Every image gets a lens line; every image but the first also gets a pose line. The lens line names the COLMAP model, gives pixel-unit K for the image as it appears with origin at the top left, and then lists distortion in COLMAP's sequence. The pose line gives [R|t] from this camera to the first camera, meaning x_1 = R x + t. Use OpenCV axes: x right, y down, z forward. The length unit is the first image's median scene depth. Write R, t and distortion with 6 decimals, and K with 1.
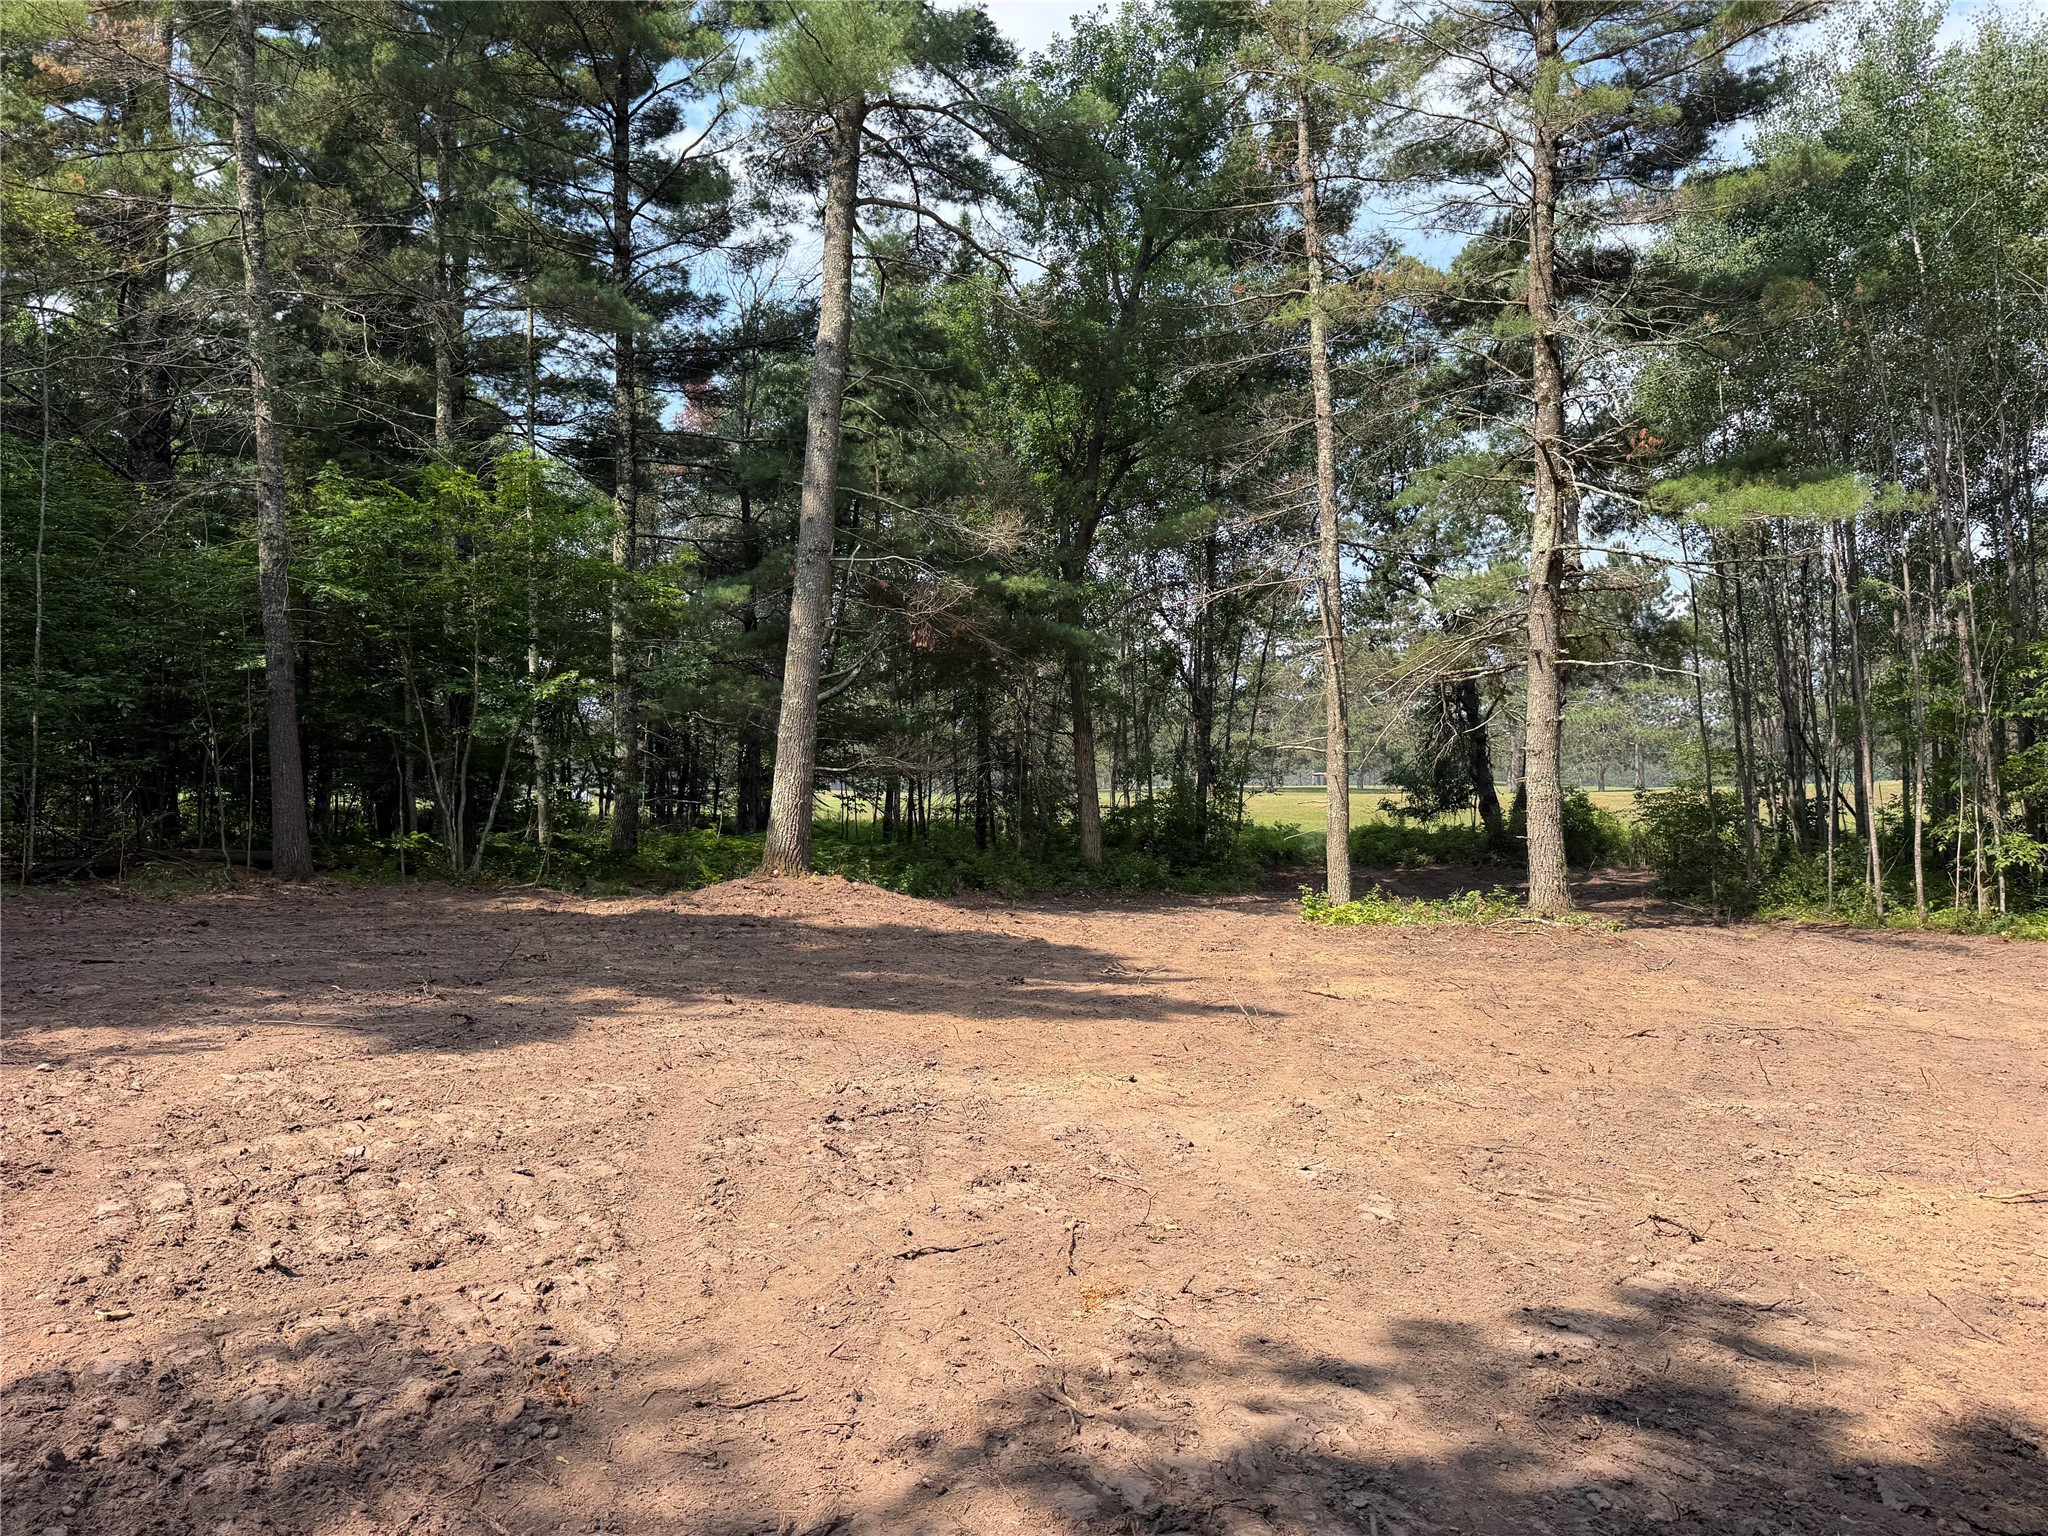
lens RADIAL K [[1435.2, 0, 1025.1], [0, 1435.2, 785.8], [0, 0, 1]] dist [-0.007386, -0.009522]
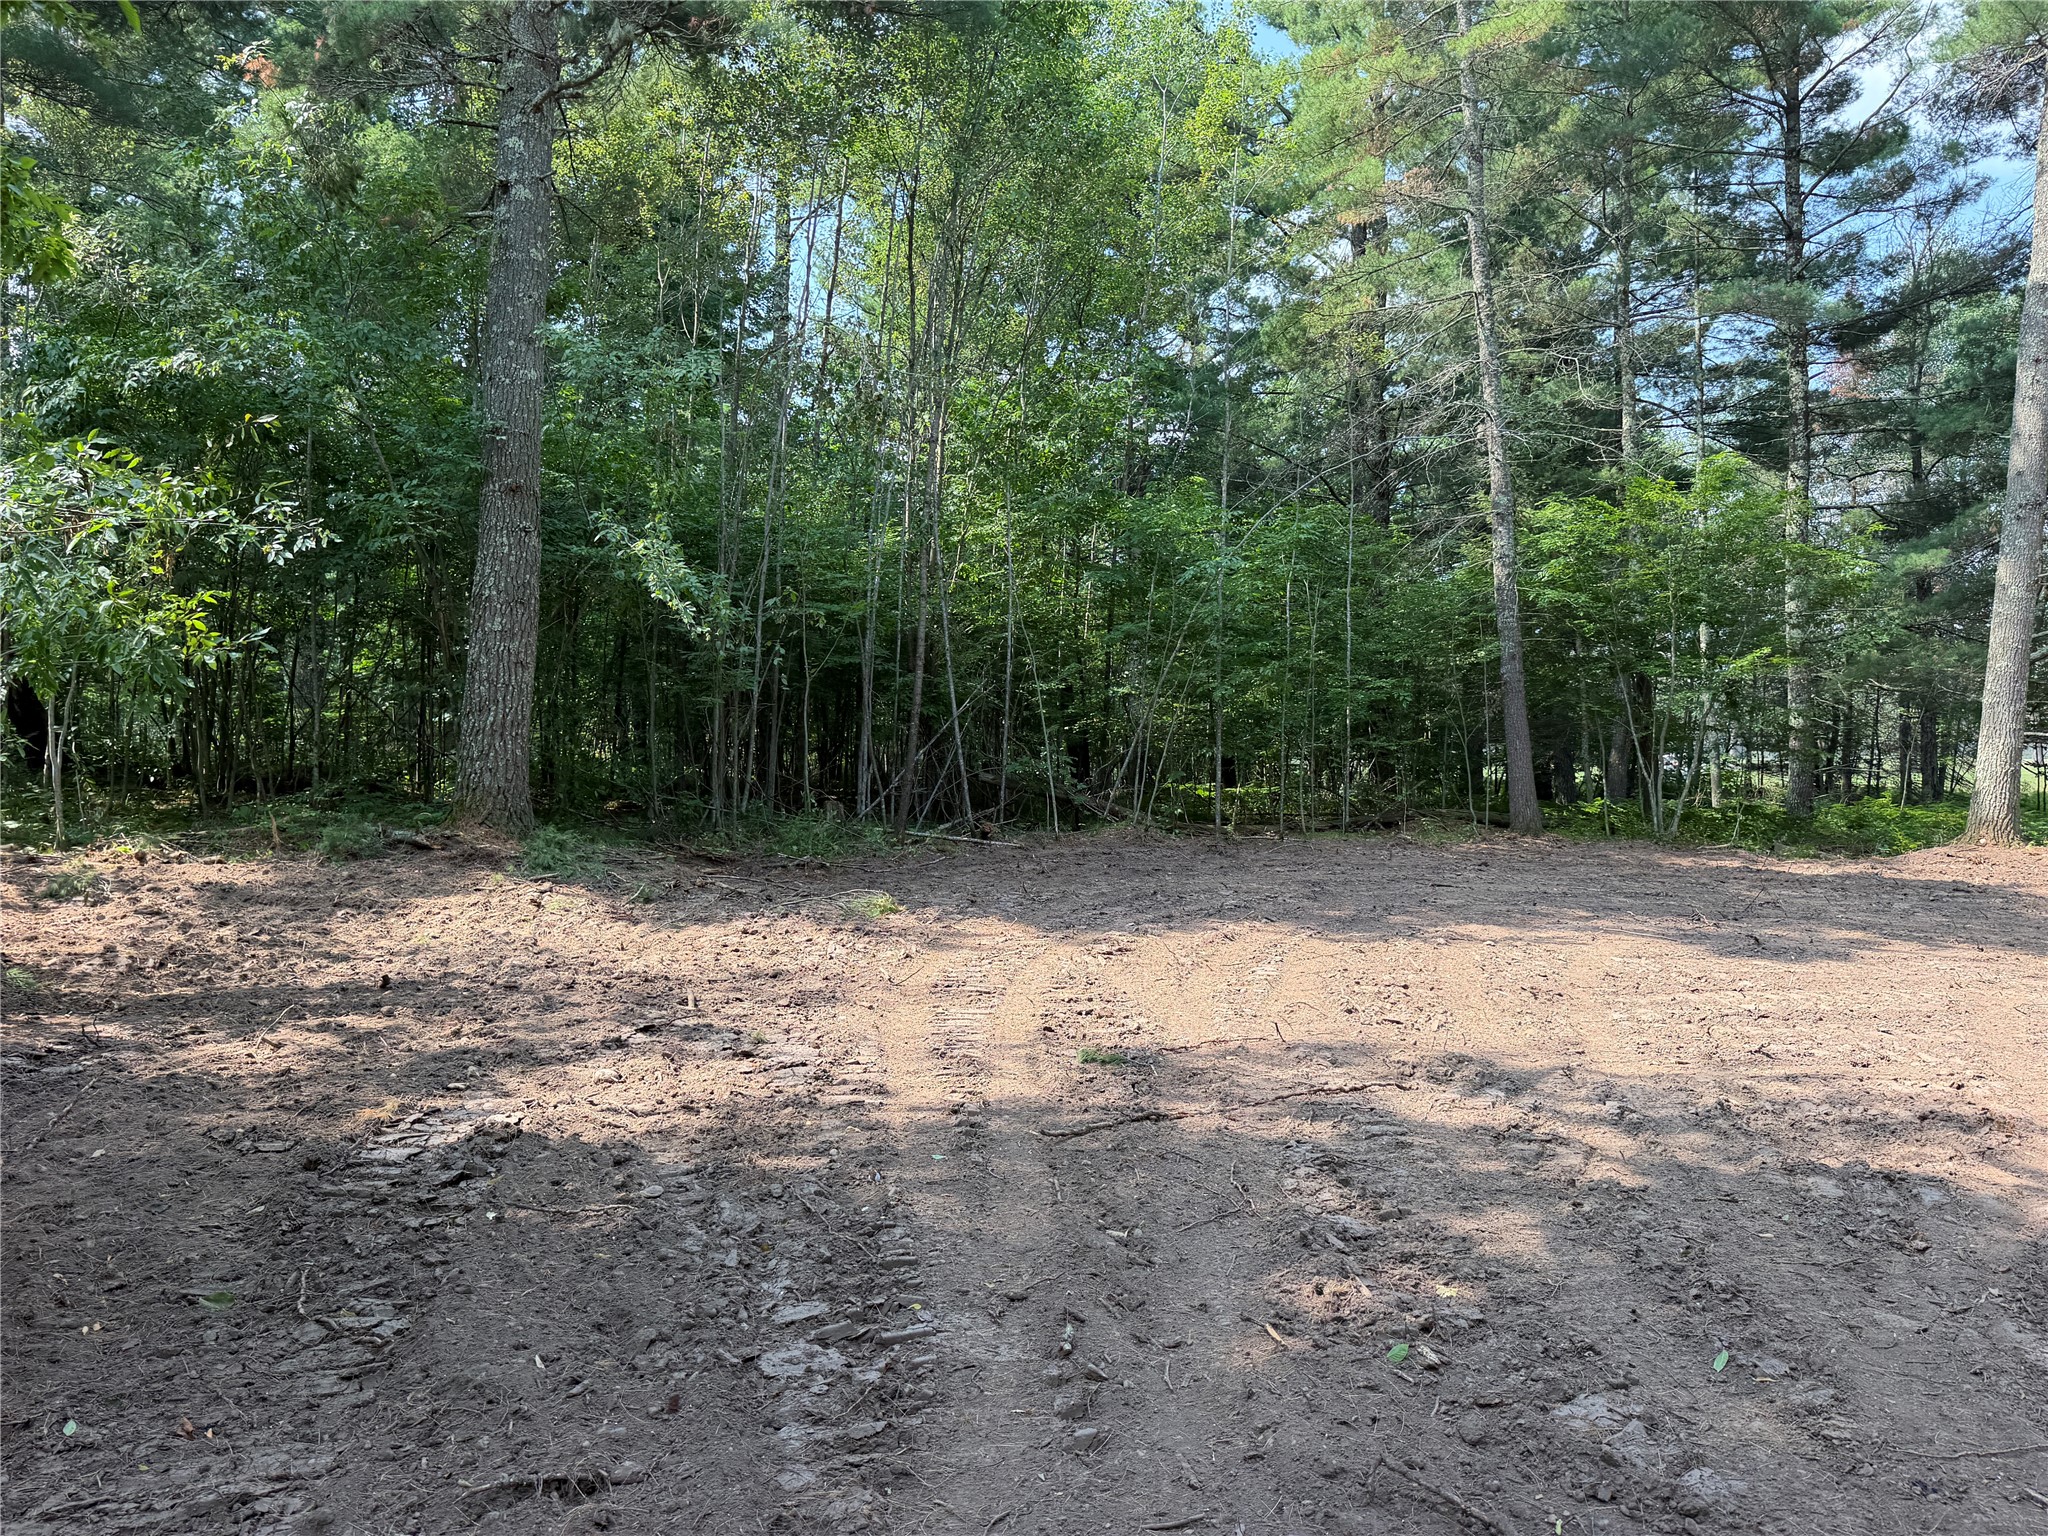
lens RADIAL K [[1435.2, 0, 1025.1], [0, 1435.2, 785.8], [0, 0, 1]] dist [-0.007386, -0.009522]
pose [[0.747644, 0.000340, -0.664099, -0.013162], [0.011972, 0.999830, 0.013990, 0.000892], [0.663991, -0.018410, 0.747514, -0.134527]]
